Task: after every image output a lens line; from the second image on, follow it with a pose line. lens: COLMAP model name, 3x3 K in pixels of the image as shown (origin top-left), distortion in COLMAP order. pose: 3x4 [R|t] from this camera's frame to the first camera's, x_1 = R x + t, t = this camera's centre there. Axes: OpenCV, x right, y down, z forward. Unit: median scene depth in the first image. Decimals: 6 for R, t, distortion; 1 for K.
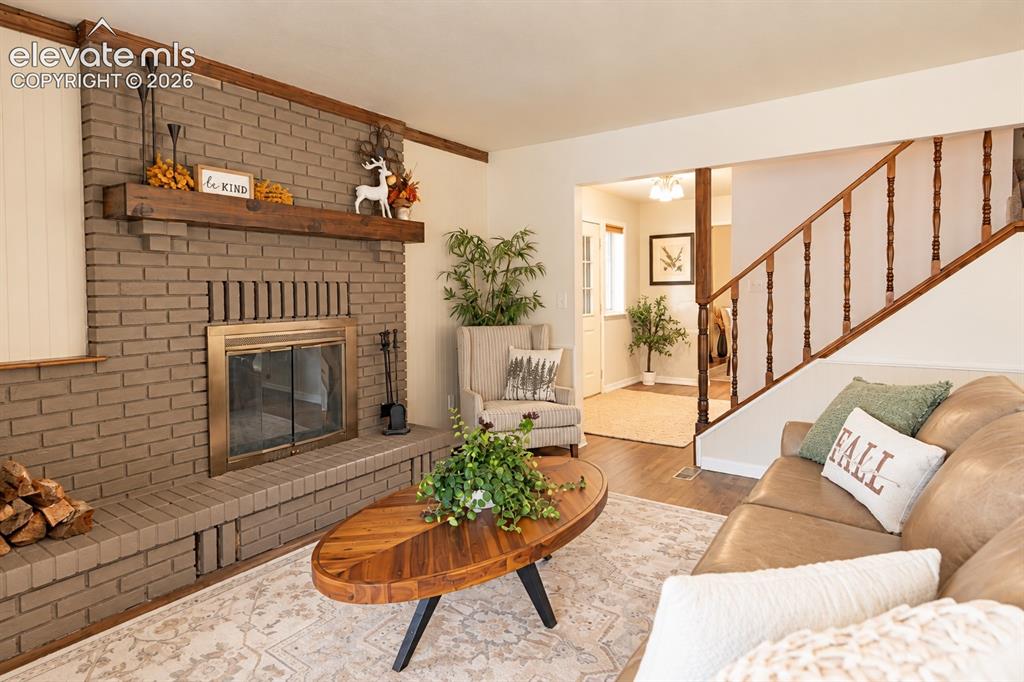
lens RADIAL K [[553.7, 0, 512.0], [0, 553.7, 341.0], [0, 0, 1]] dist [-0.000677, -0.000289]
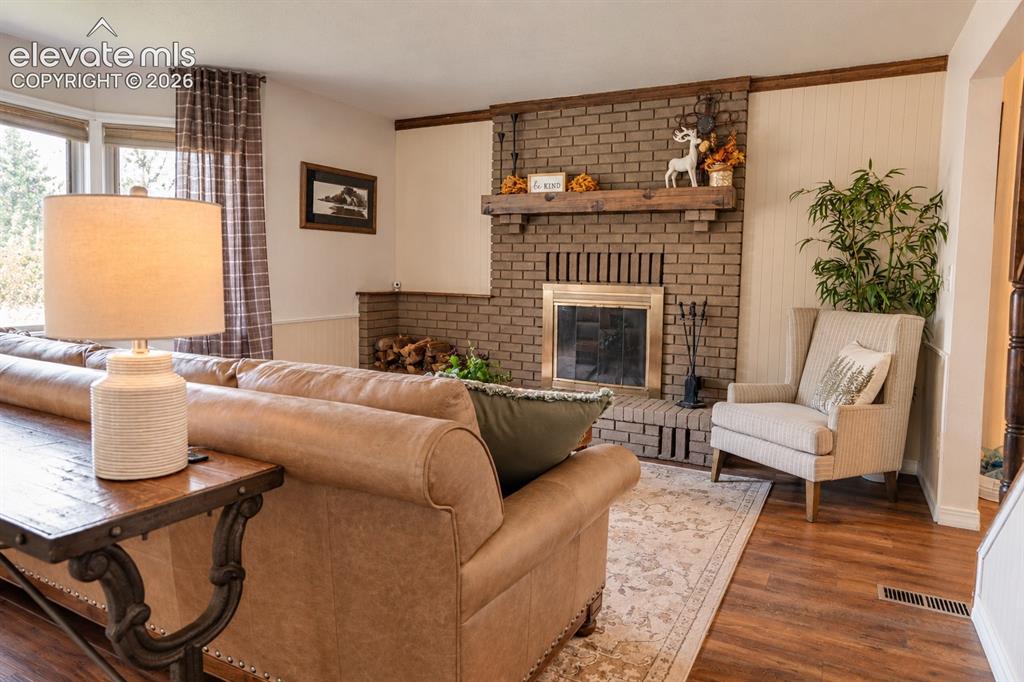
lens RADIAL K [[665.6, 0, 512.0], [0, 665.6, 341.0], [0, 0, 1]] dist [0.000185, -0.002870]
pose [[0.134404, 0.113799, -0.984371, 0.970982], [-0.109844, 0.988973, 0.099333, -0.033819], [0.984820, 0.094777, 0.145422, 0.557096]]
